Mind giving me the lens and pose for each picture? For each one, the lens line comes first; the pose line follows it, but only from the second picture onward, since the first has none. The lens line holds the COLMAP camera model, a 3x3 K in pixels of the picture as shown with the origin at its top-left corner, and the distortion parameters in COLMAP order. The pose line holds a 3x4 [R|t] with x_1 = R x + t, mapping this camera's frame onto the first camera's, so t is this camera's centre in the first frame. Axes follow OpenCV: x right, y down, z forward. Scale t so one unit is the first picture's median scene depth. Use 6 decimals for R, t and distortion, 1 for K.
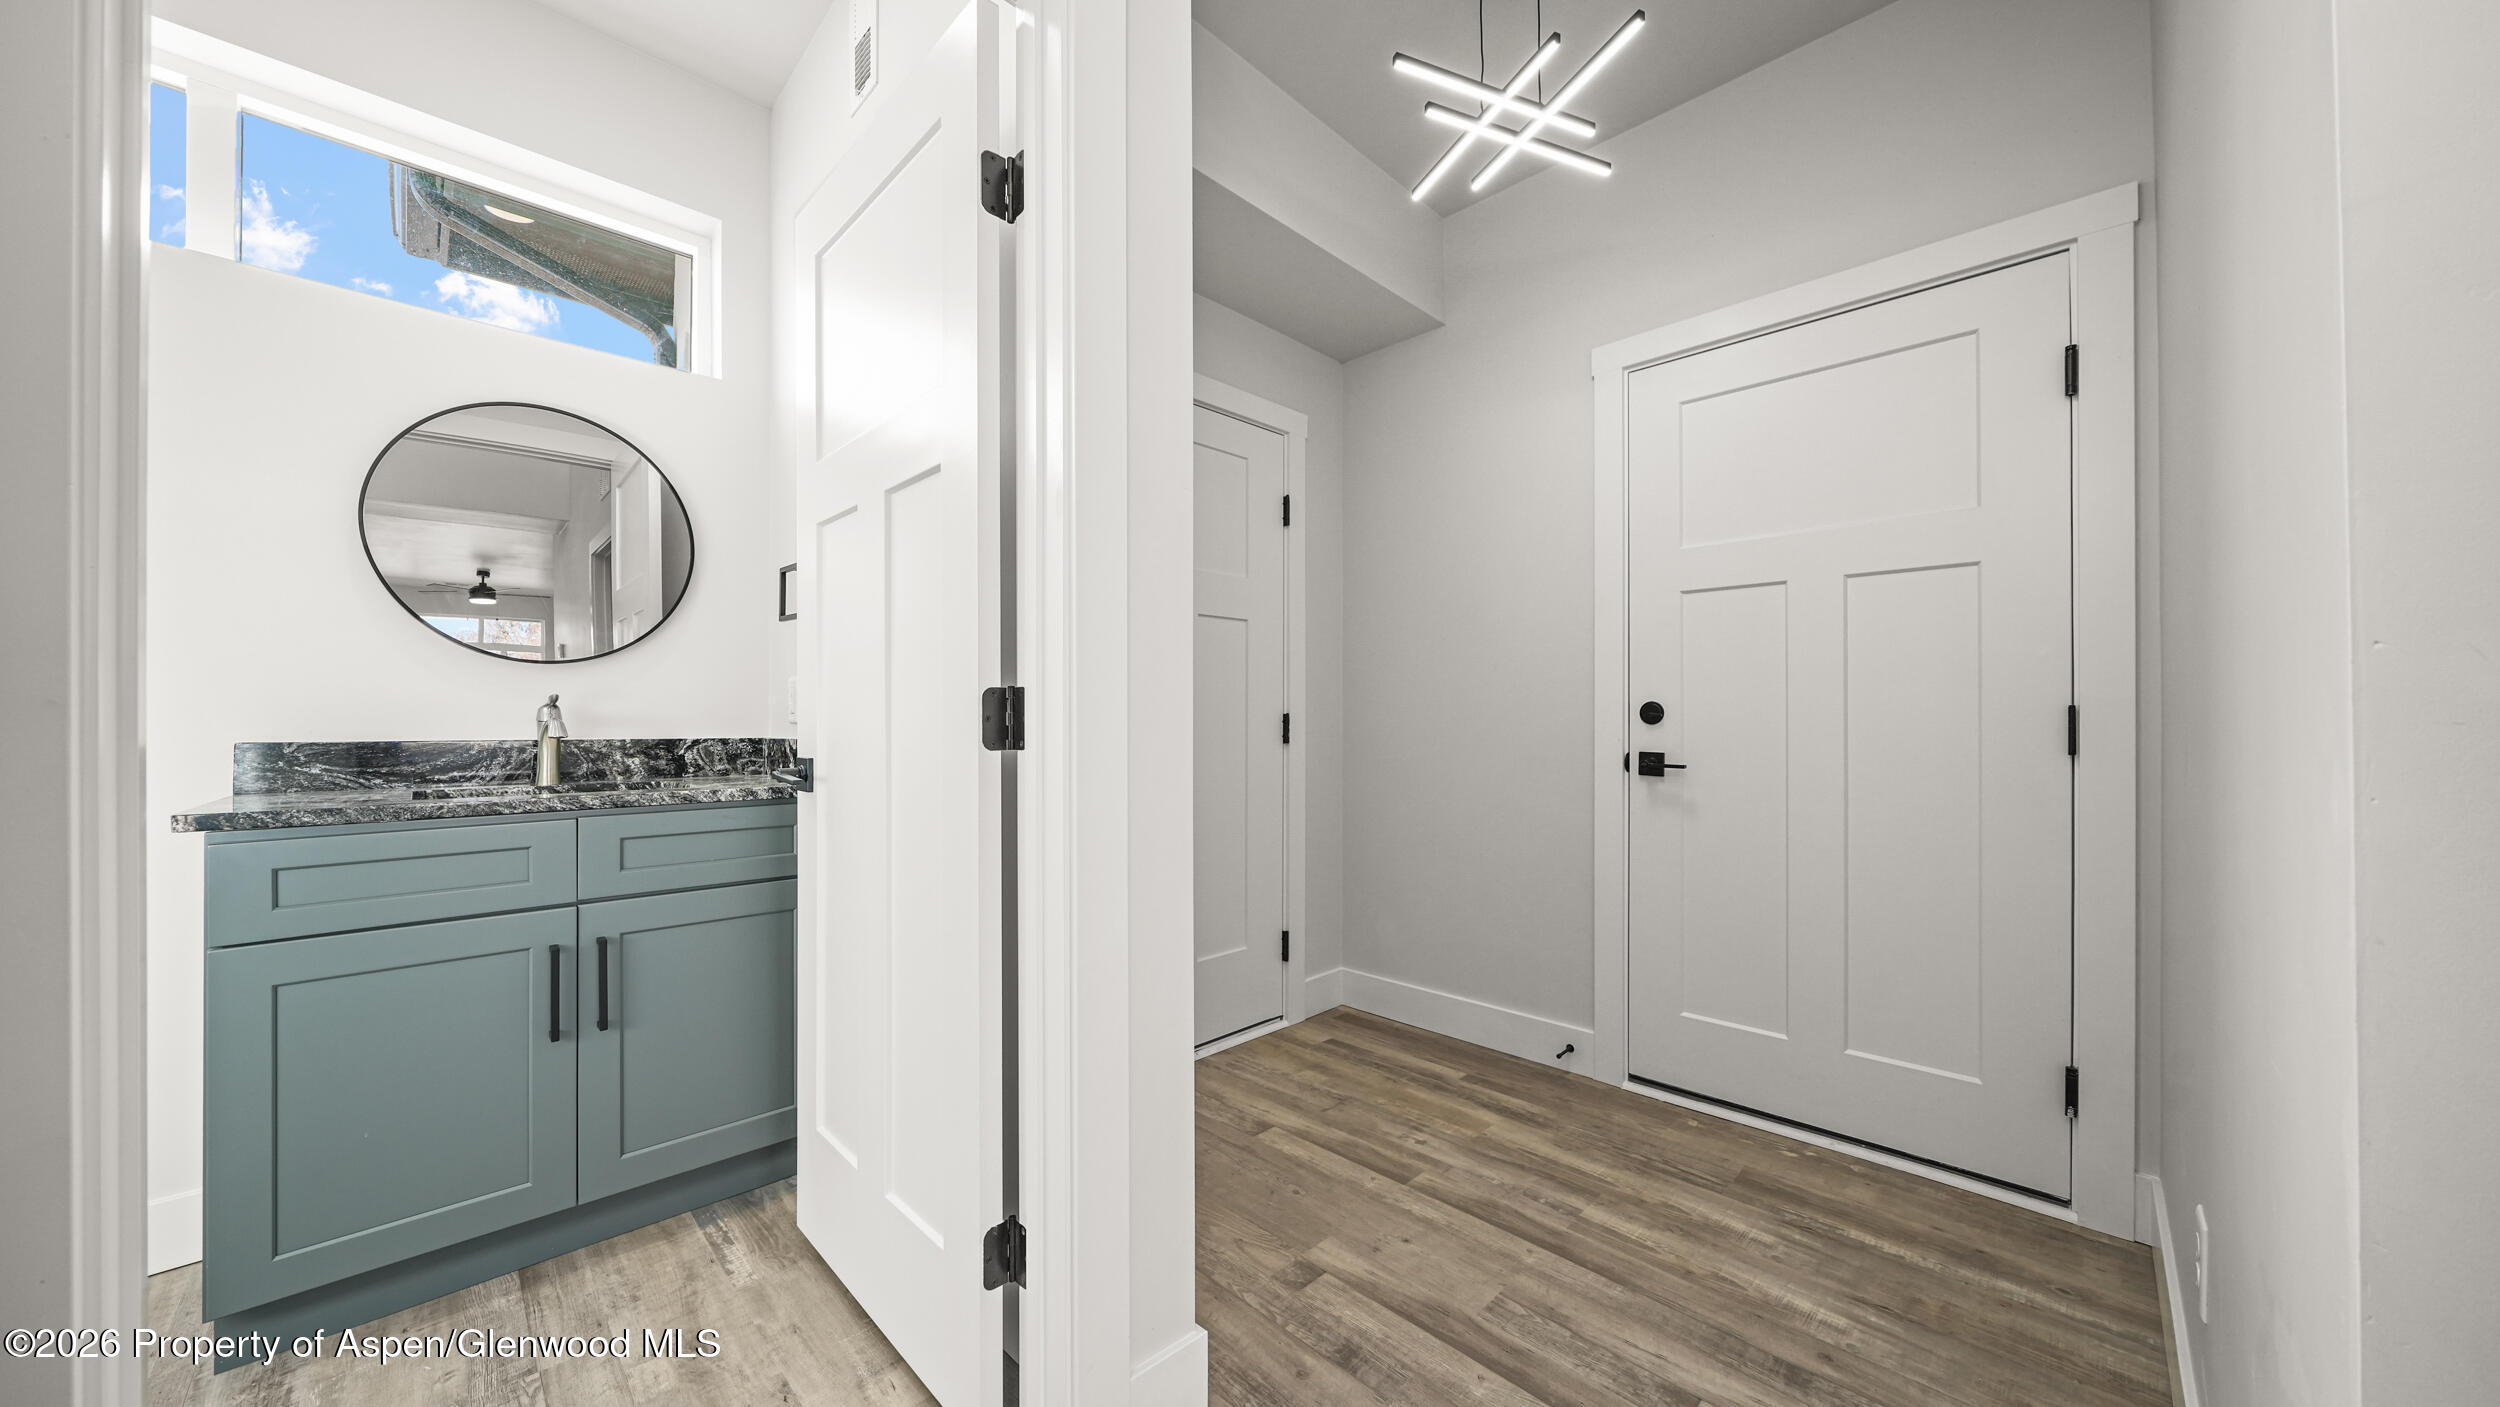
lens RADIAL K [[836.7, 0, 1247.8], [0, 836.7, 706.6], [0, 0, 1]] dist [-0.001275, 0.000028]
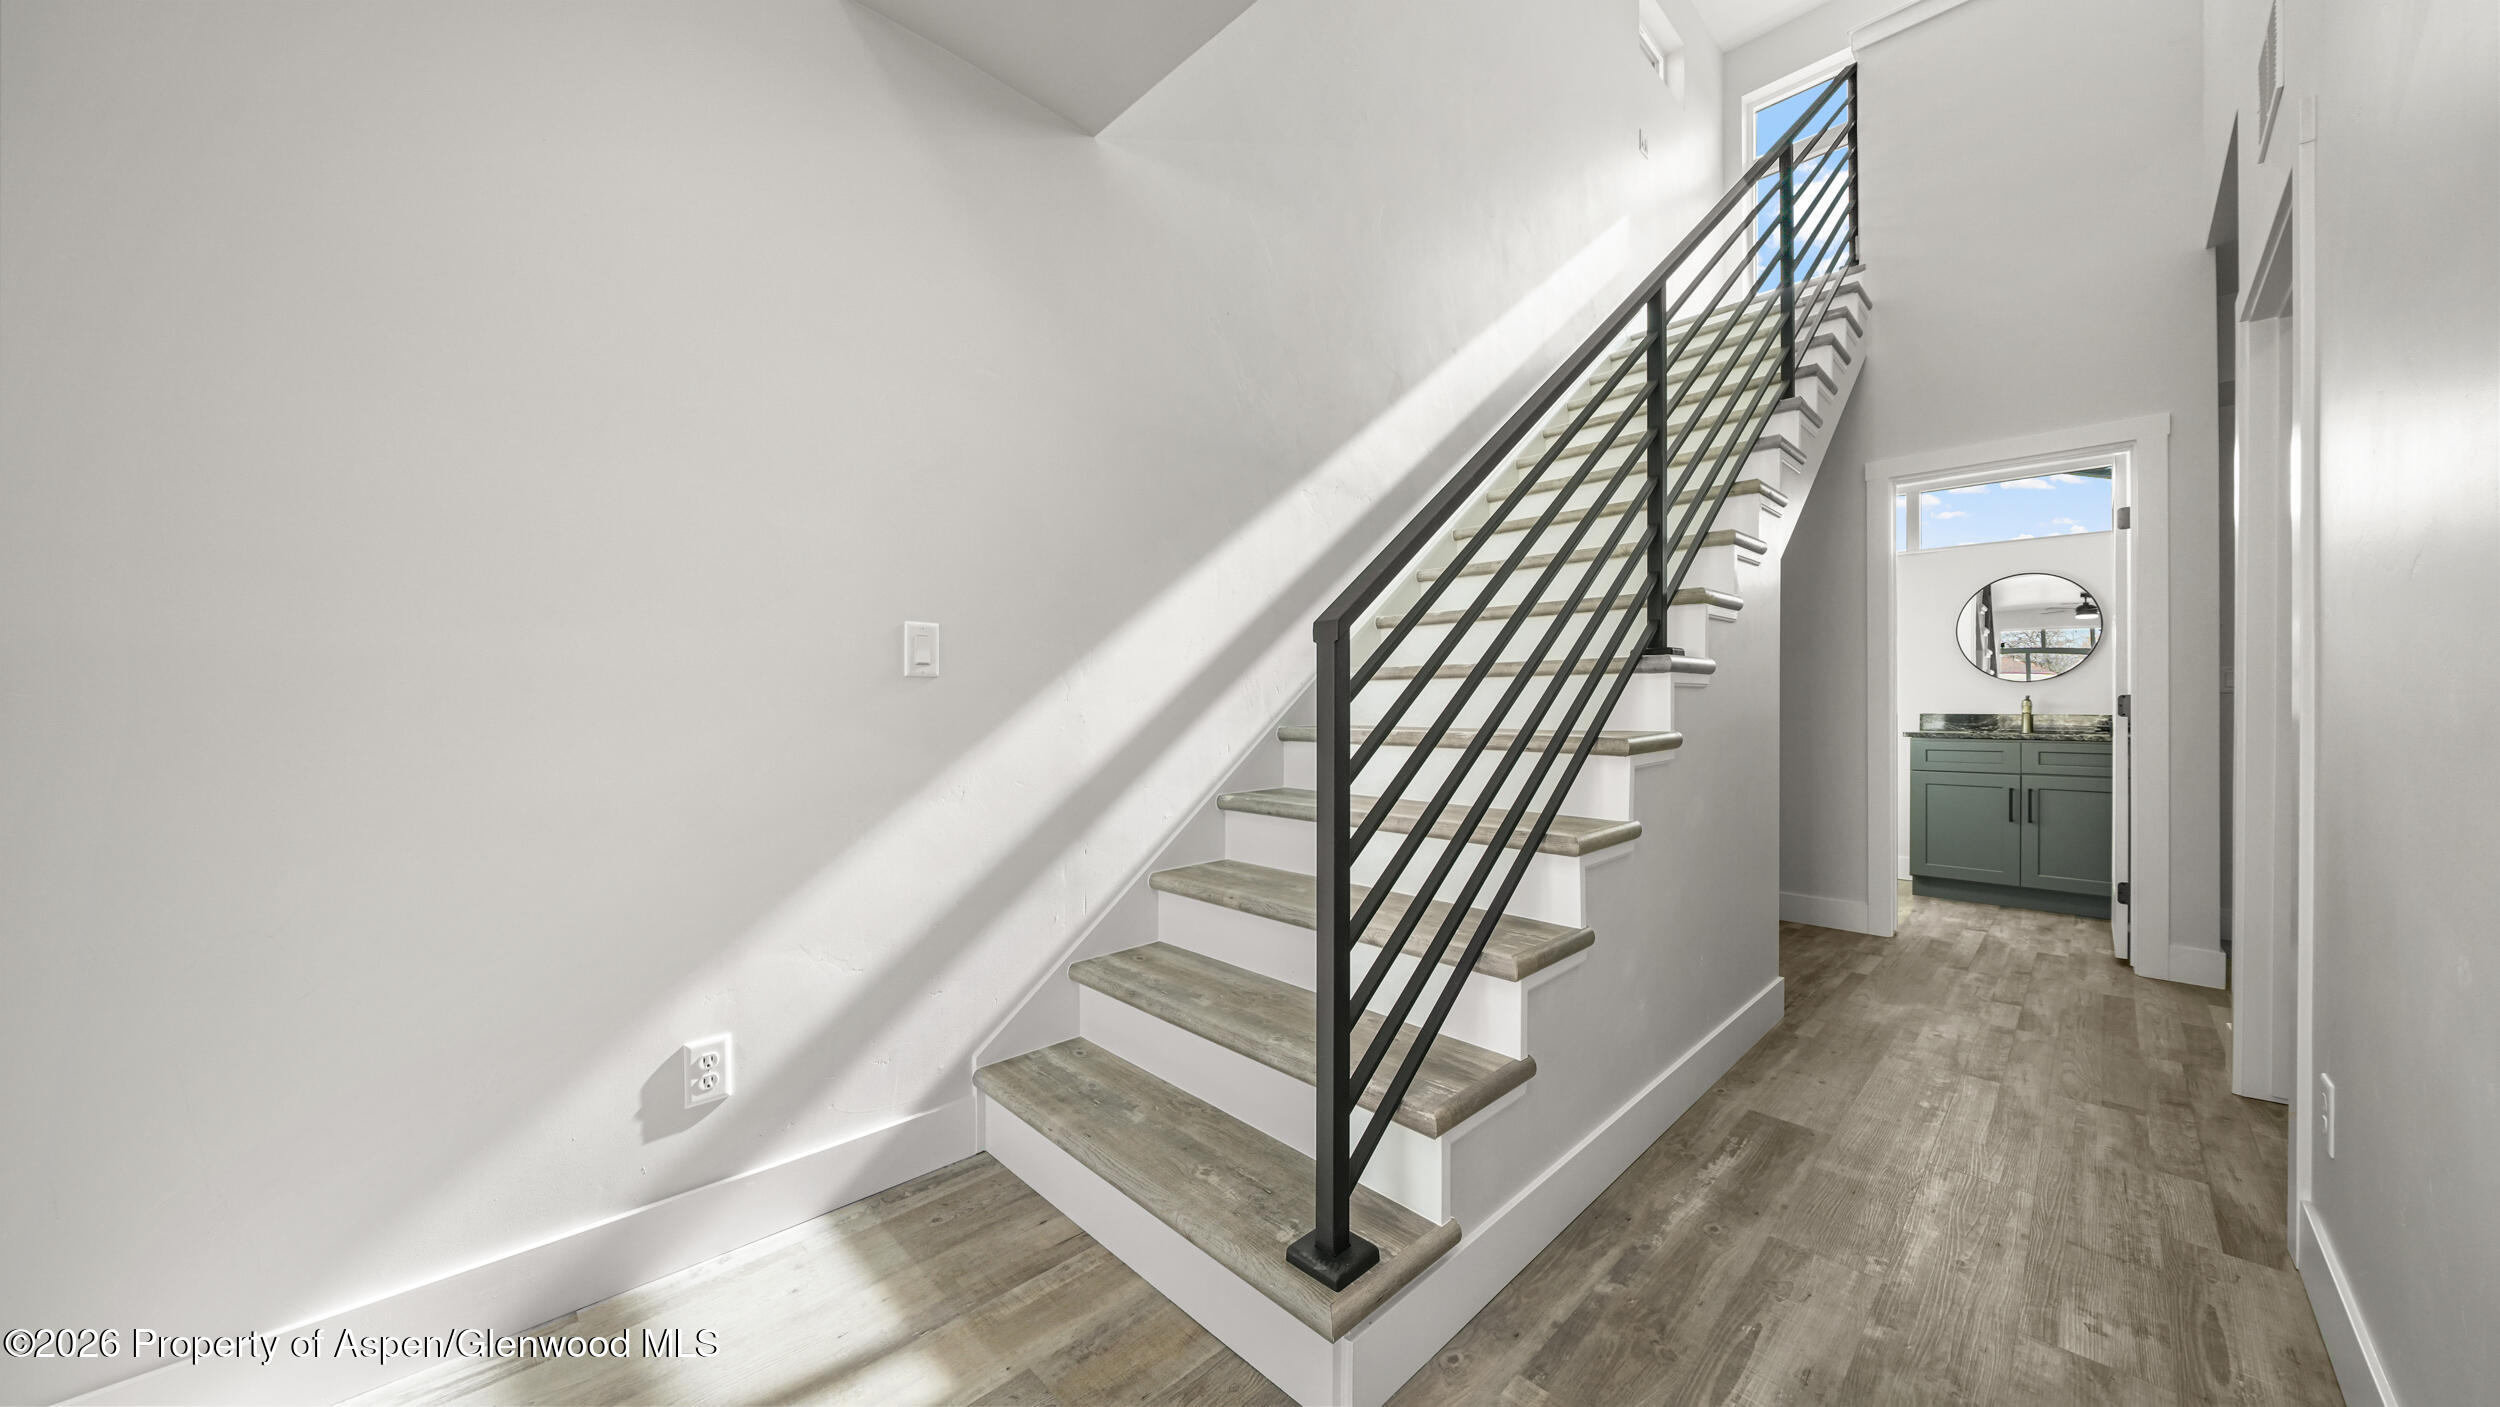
lens RADIAL K [[836.7, 0, 1247.8], [0, 836.7, 706.6], [0, 0, 1]] dist [-0.001275, 0.000028]
pose [[-0.016338, 0.005406, -0.999852, 1.551388], [0.019716, 0.999793, 0.005084, -0.035952], [0.999672, -0.019630, -0.016441, -1.156929]]
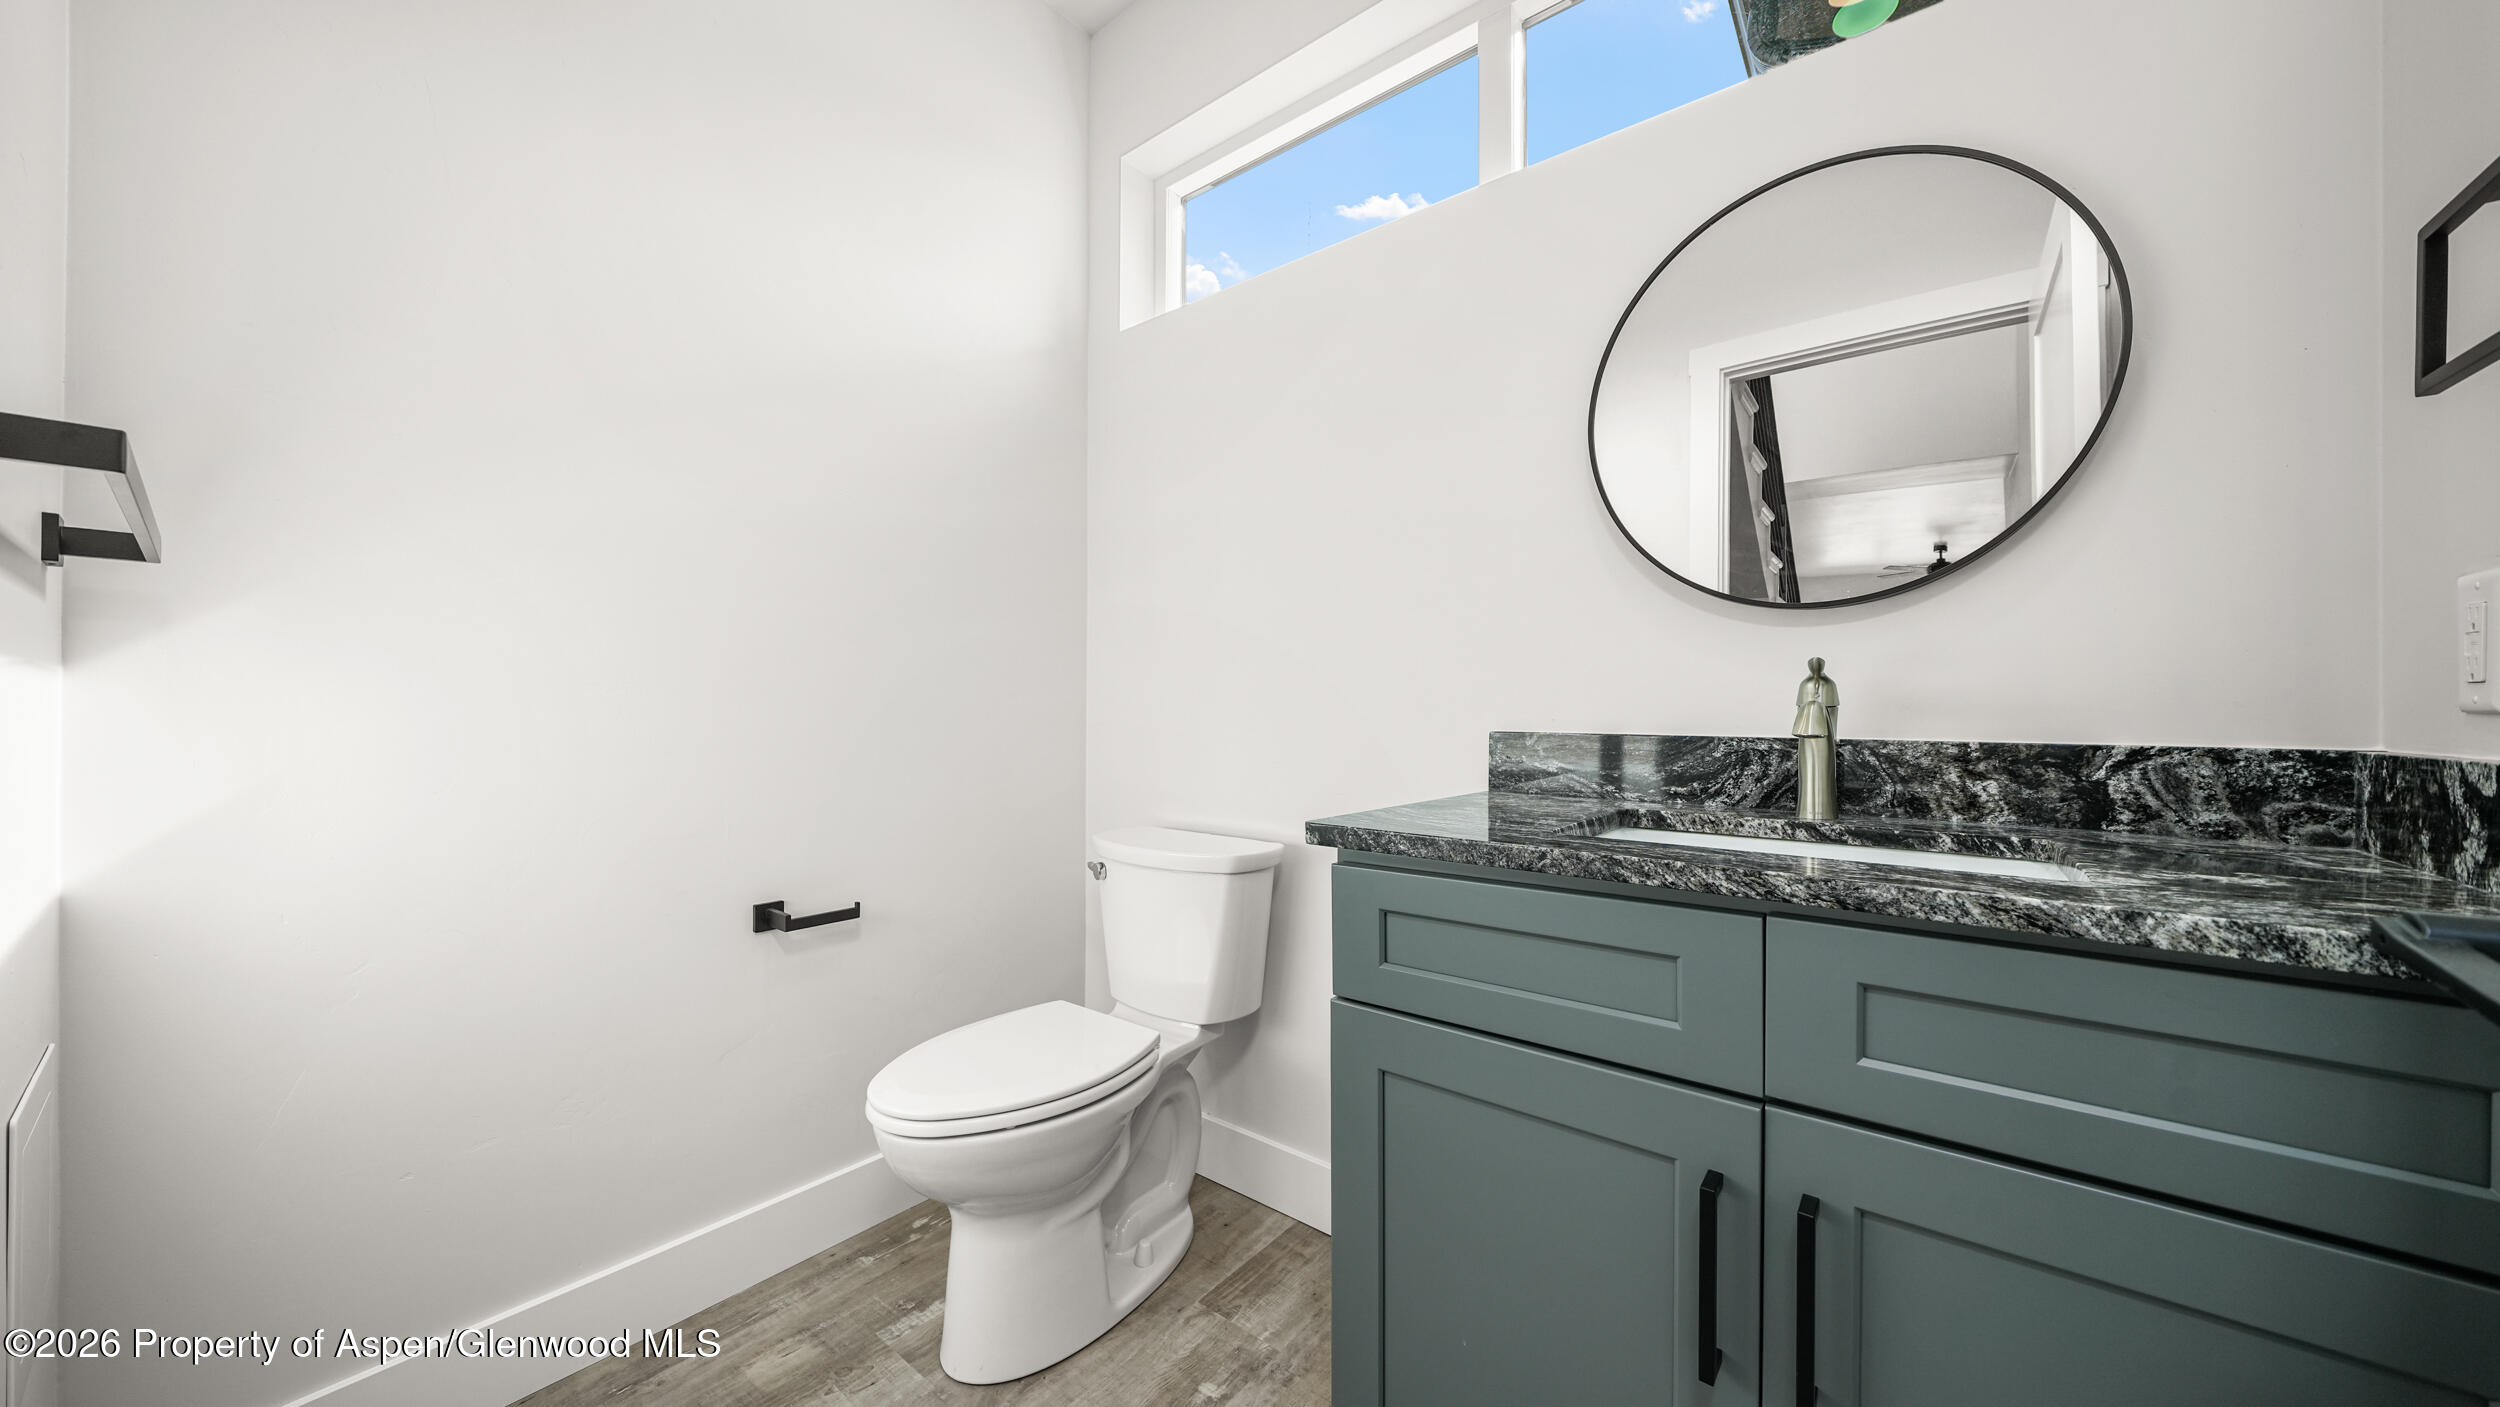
lens RADIAL K [[799.9, 0, 1329.1], [0, 799.9, 725.6], [0, 0, 1]] dist [-0.000810, -0.000047]
pose [[0.121187, 0.020209, -0.992424, -0.322587], [0.013482, 0.999667, 0.022003, 0.013499], [0.992538, -0.016047, 0.120874, 0.576081]]
